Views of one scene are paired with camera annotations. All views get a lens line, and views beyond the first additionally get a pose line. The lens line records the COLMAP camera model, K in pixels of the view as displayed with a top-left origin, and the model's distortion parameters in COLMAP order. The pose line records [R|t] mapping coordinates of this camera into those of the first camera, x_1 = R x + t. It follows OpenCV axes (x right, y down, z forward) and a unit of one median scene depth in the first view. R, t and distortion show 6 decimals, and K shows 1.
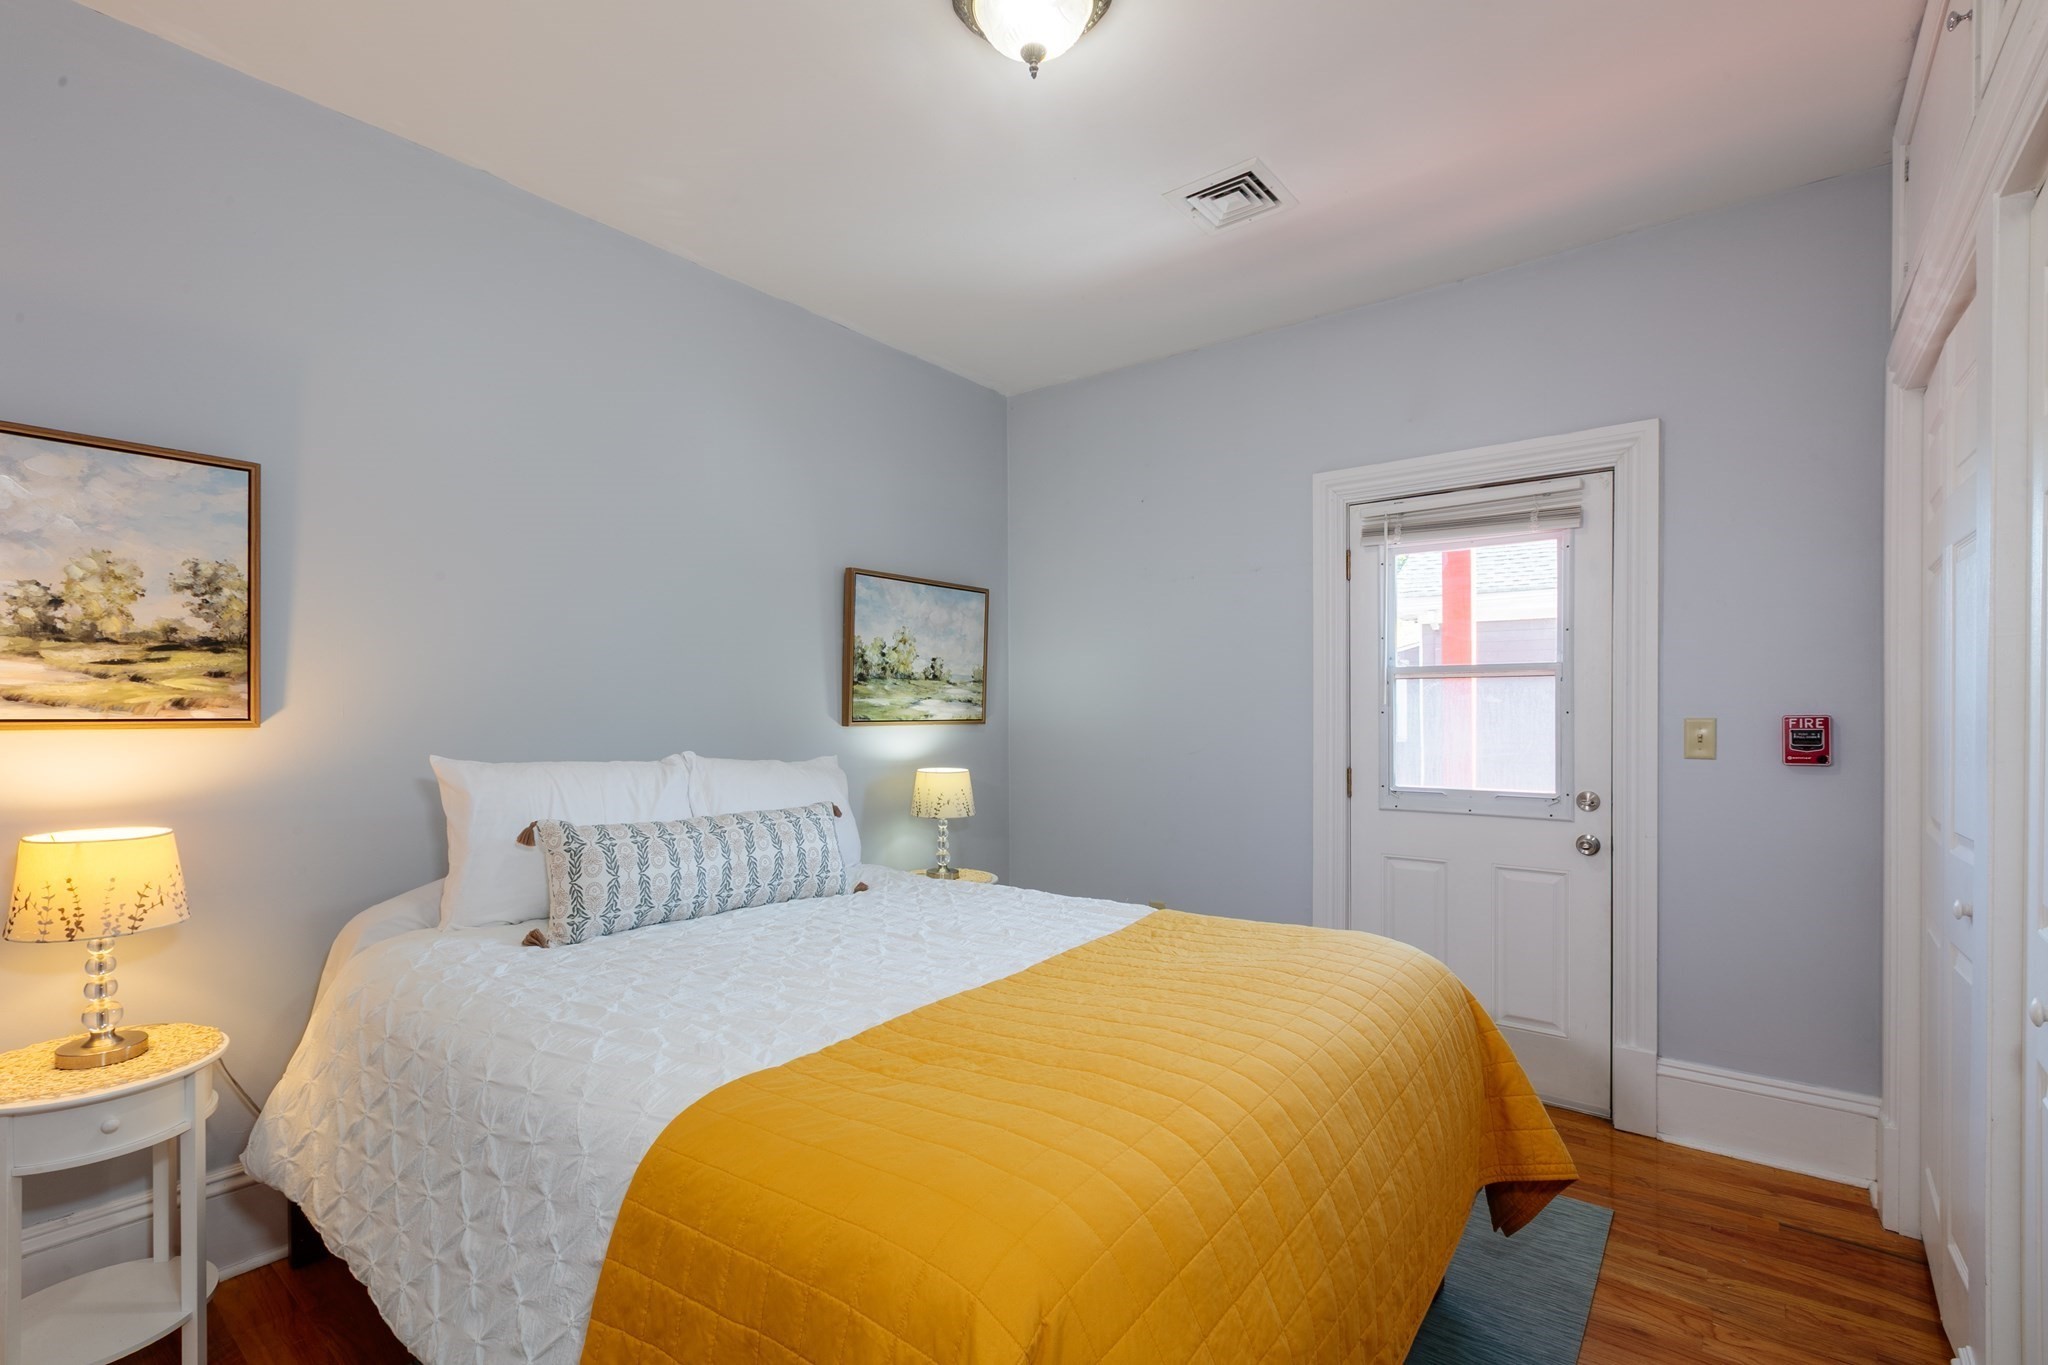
lens RADIAL K [[937.8, 0, 1019.0], [0, 937.8, 701.3], [0, 0, 1]] dist [-0.003499, -0.000376]
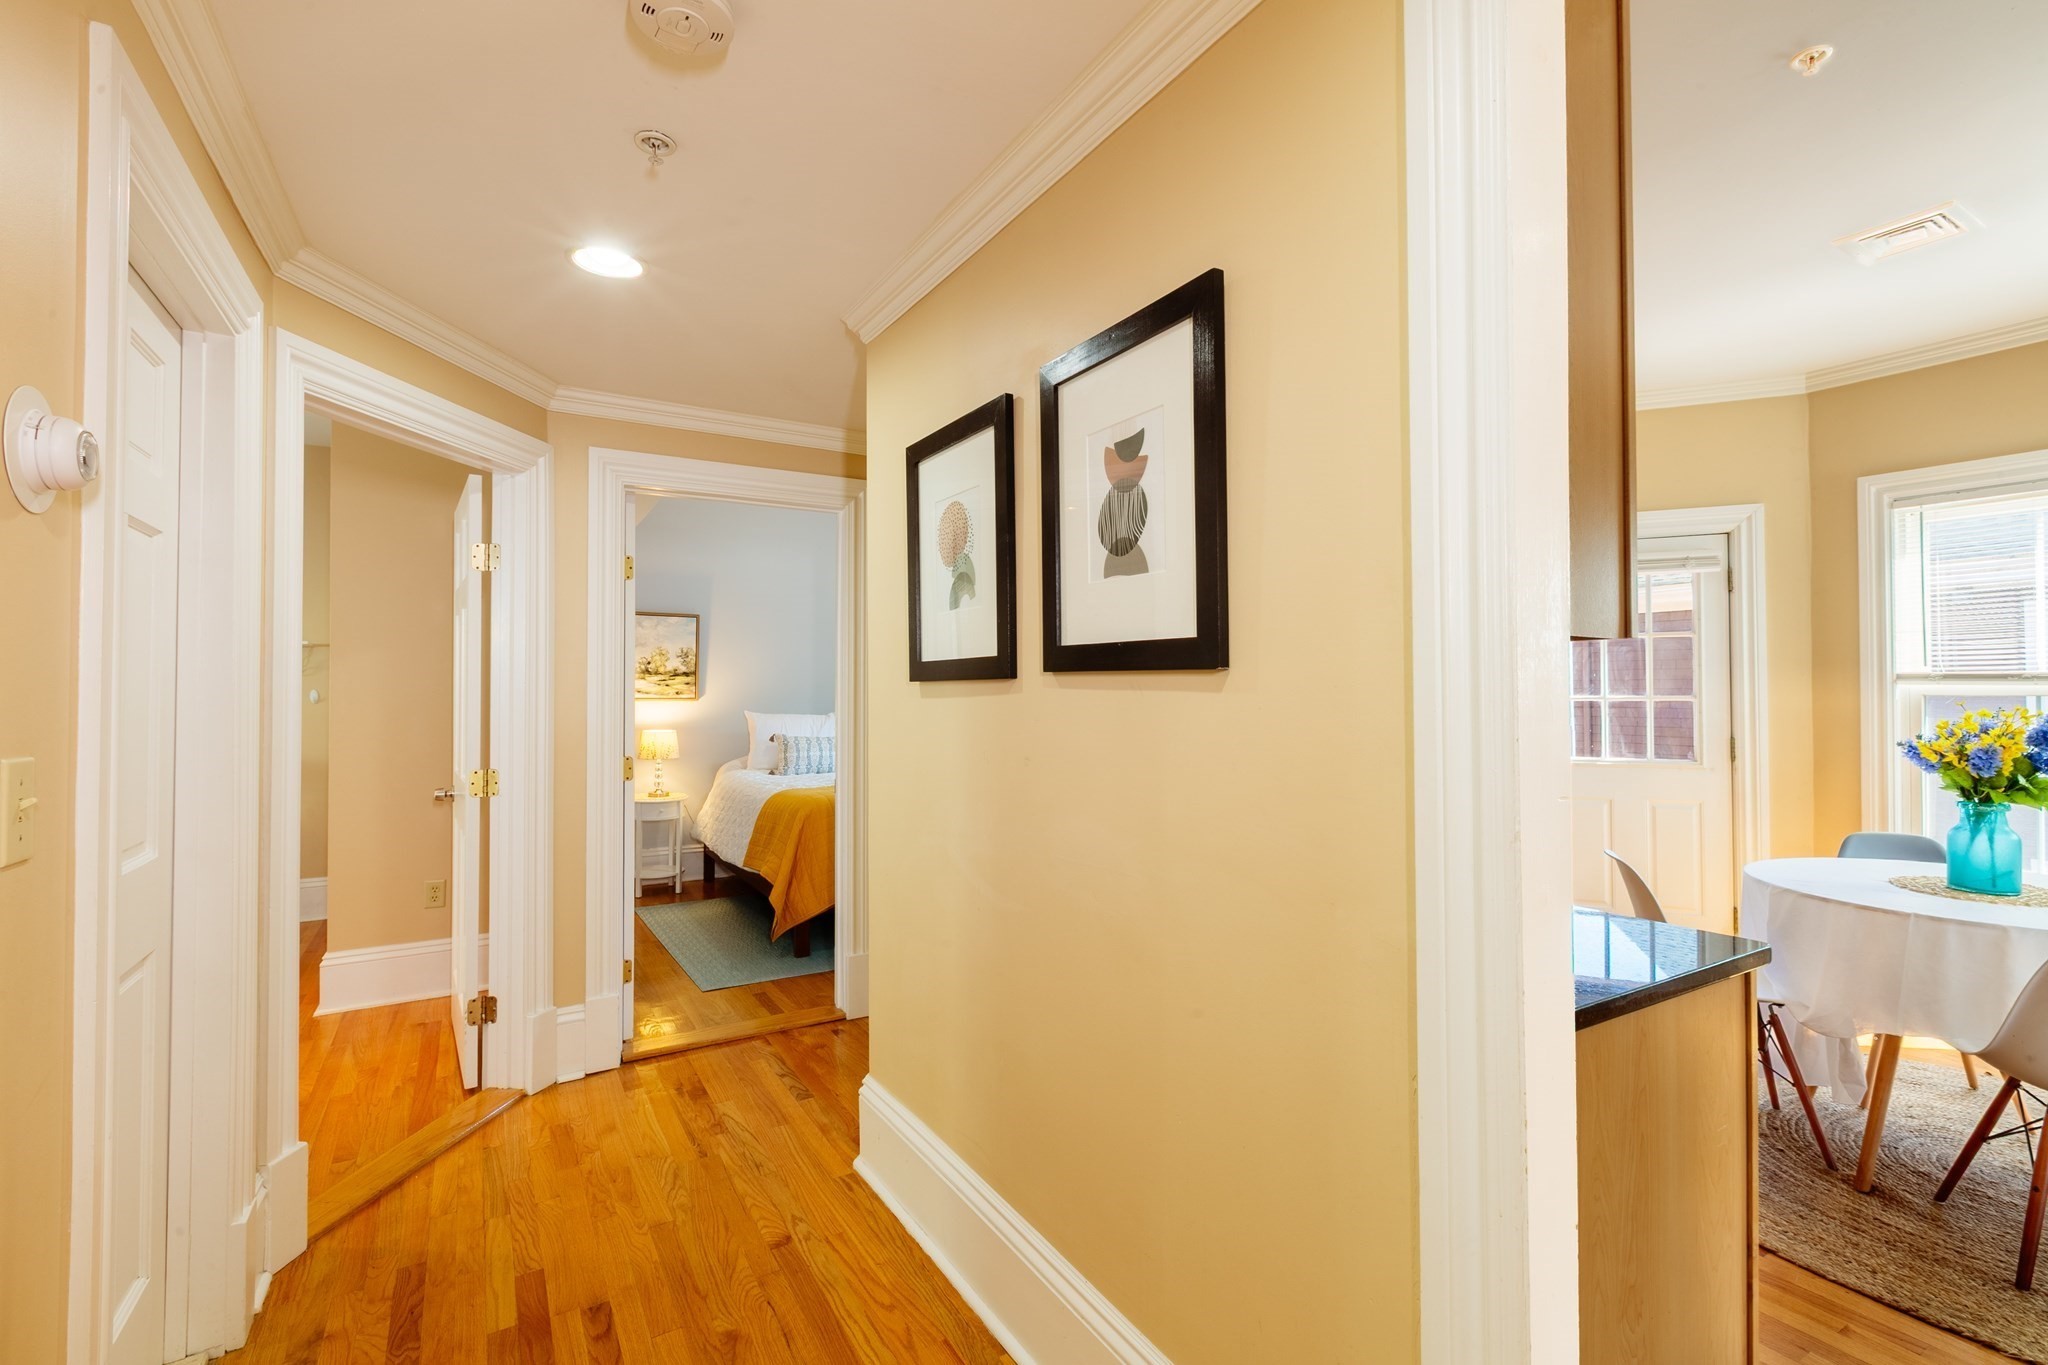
lens RADIAL K [[937.8, 0, 1029.5], [0, 937.8, 671.5], [0, 0, 1]] dist [-0.003499, -0.000376]
pose [[0.939573, 0.000283, -0.342348, 1.291884], [-0.006577, 0.999830, -0.017225, -0.023477], [0.342285, 0.018435, 0.939415, -1.555476]]
